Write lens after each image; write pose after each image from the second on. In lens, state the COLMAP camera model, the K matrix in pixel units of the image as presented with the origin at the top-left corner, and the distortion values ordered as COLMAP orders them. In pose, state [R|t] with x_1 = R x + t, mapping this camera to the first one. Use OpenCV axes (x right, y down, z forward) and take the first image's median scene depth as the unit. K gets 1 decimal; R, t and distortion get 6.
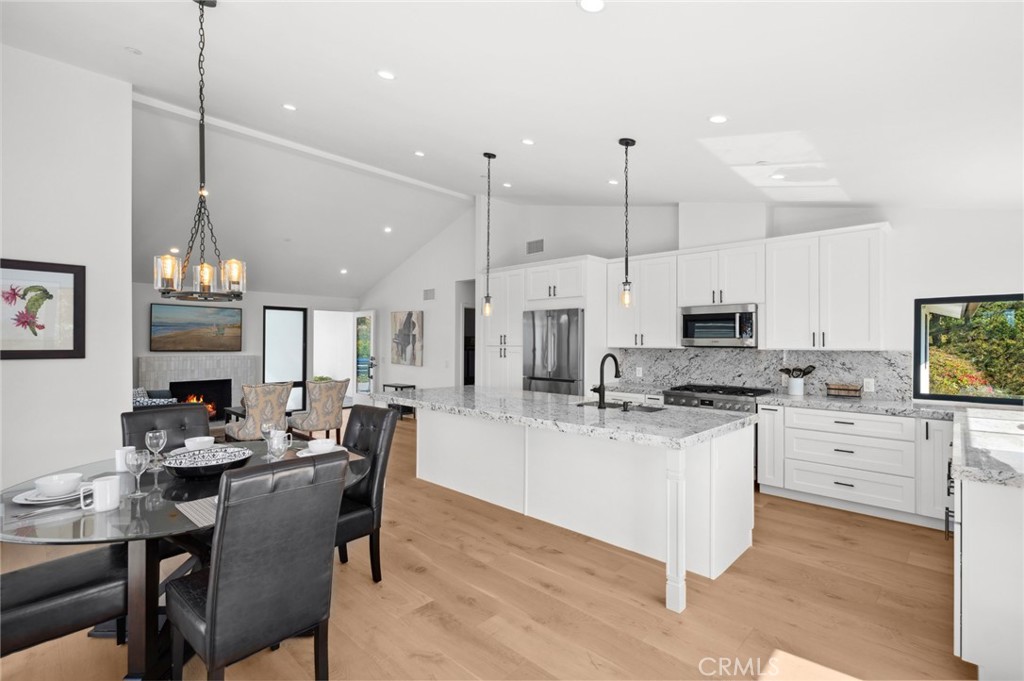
lens RADIAL K [[476.6, 0, 512.3], [0, 476.6, 338.0], [0, 0, 1]] dist [0.000209, -0.000275]
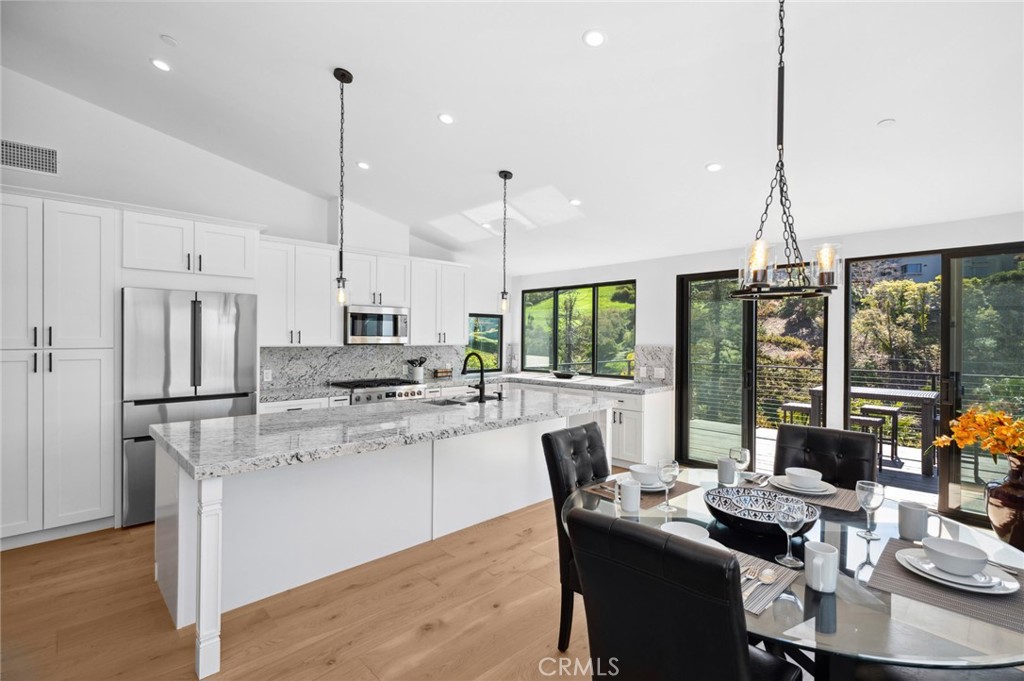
lens RADIAL K [[476.6, 0, 519.1], [0, 476.6, 343.3], [0, 0, 1]] dist [0.000209, -0.000275]
pose [[0.024717, -0.014357, 0.999591, -0.748318], [-0.013193, 0.999805, 0.014686, -0.004225], [-0.999607, -0.013551, 0.024523, 0.735598]]
